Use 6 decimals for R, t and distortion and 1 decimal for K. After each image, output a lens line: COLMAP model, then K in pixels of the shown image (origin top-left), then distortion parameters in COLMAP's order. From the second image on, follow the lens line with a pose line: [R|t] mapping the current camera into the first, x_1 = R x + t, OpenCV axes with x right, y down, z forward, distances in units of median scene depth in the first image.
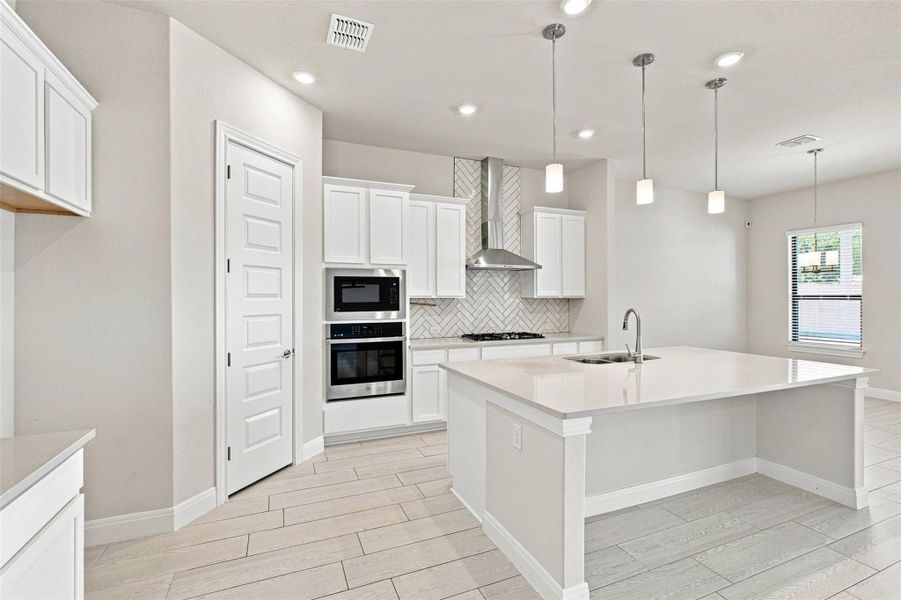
lens RADIAL K [[407.4, 0, 446.4], [0, 407.4, 299.4], [0, 0, 1]] dist [-0.009309, 0.001144]
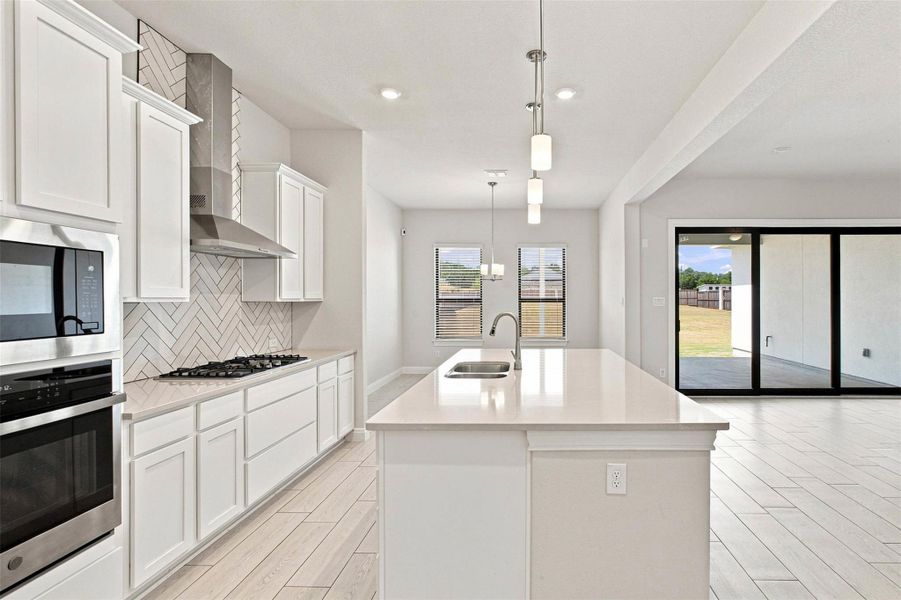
lens RADIAL K [[464.8, 0, 452.5], [0, 464.8, 297.3], [0, 0, 1]] dist [-0.004097, 0.000187]
pose [[0.391912, 0.006978, 0.919976, -0.402612], [0.005353, 0.999937, -0.009864, -0.001324], [-0.919987, 0.008790, 0.391850, 0.490407]]
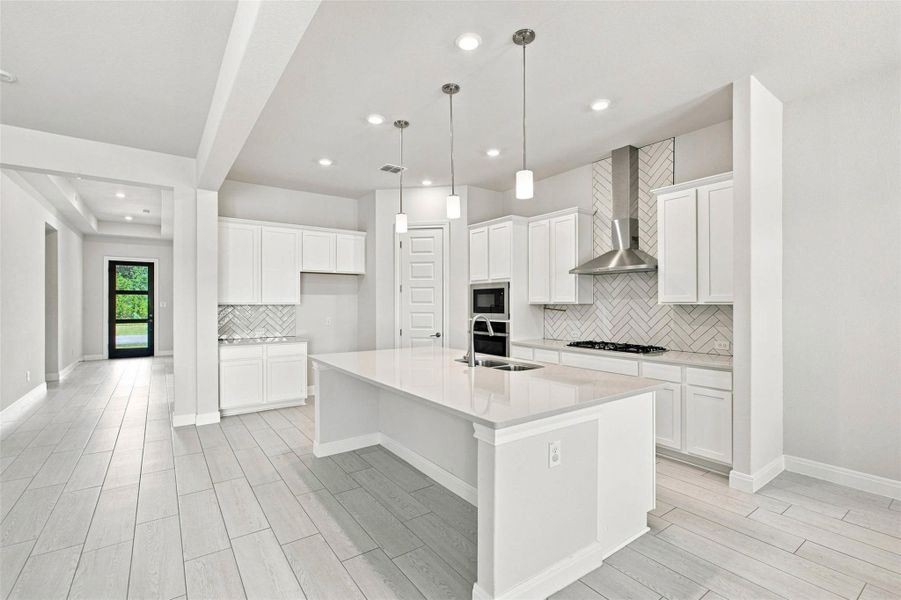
lens RADIAL K [[407.4, 0, 448.5], [0, 407.4, 304.3], [0, 0, 1]] dist [-0.009309, 0.001144]
pose [[0.230627, 0.004564, -0.973031, 1.080116], [-0.004294, 0.999984, 0.003673, -0.005662], [0.973033, 0.003331, 0.230643, 0.507512]]
